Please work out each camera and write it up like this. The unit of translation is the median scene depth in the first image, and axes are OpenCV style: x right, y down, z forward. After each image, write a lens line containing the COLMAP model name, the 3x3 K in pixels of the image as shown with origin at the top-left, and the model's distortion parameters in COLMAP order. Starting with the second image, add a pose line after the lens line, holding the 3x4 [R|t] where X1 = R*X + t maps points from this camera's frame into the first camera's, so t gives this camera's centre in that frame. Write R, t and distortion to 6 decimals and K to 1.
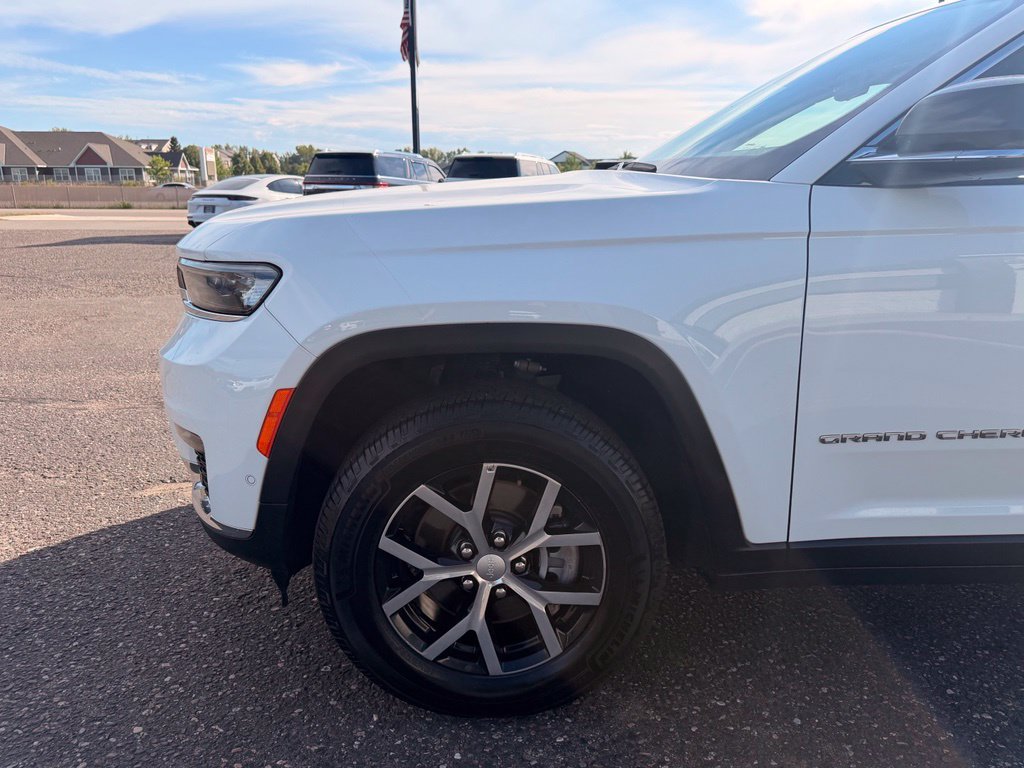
lens RADIAL K [[732.2, 0, 500.2], [0, 732.2, 397.0], [0, 0, 1]] dist [0.014474, -0.022441]
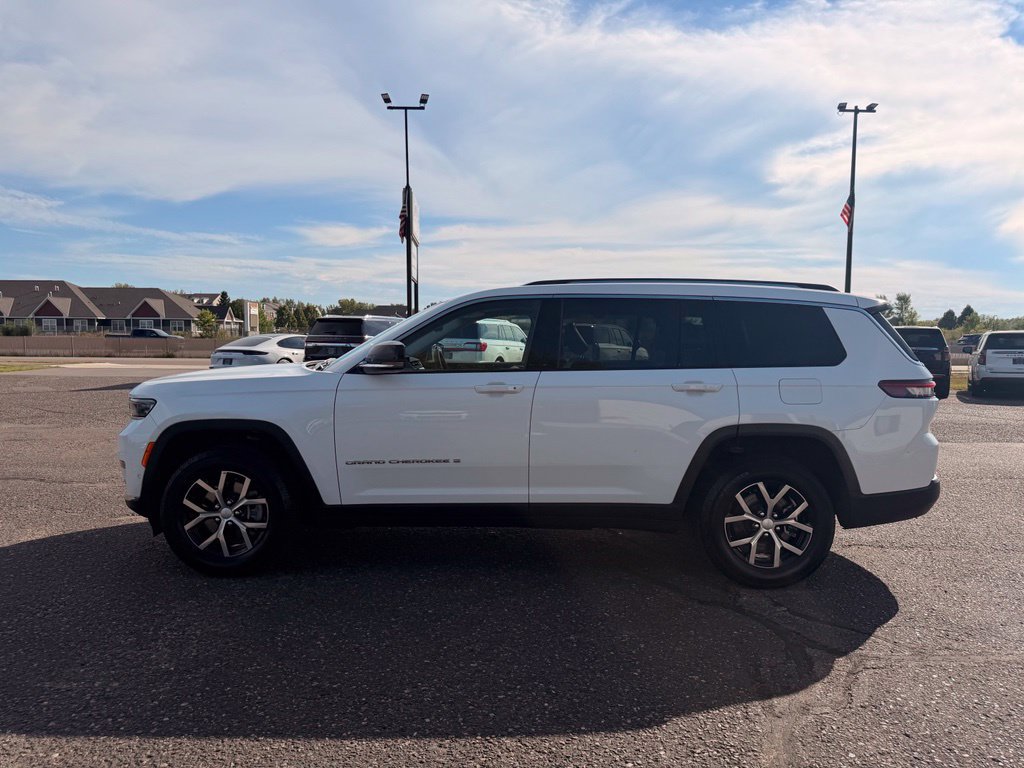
lens RADIAL K [[732.2, 0, 508.0], [0, 732.2, 381.7], [0, 0, 1]] dist [0.014474, -0.022441]
pose [[0.999389, 0.005815, -0.034454, 0.109044], [-0.013101, 0.976477, -0.215221, 0.032870], [0.032392, 0.215541, 0.975957, -0.163587]]
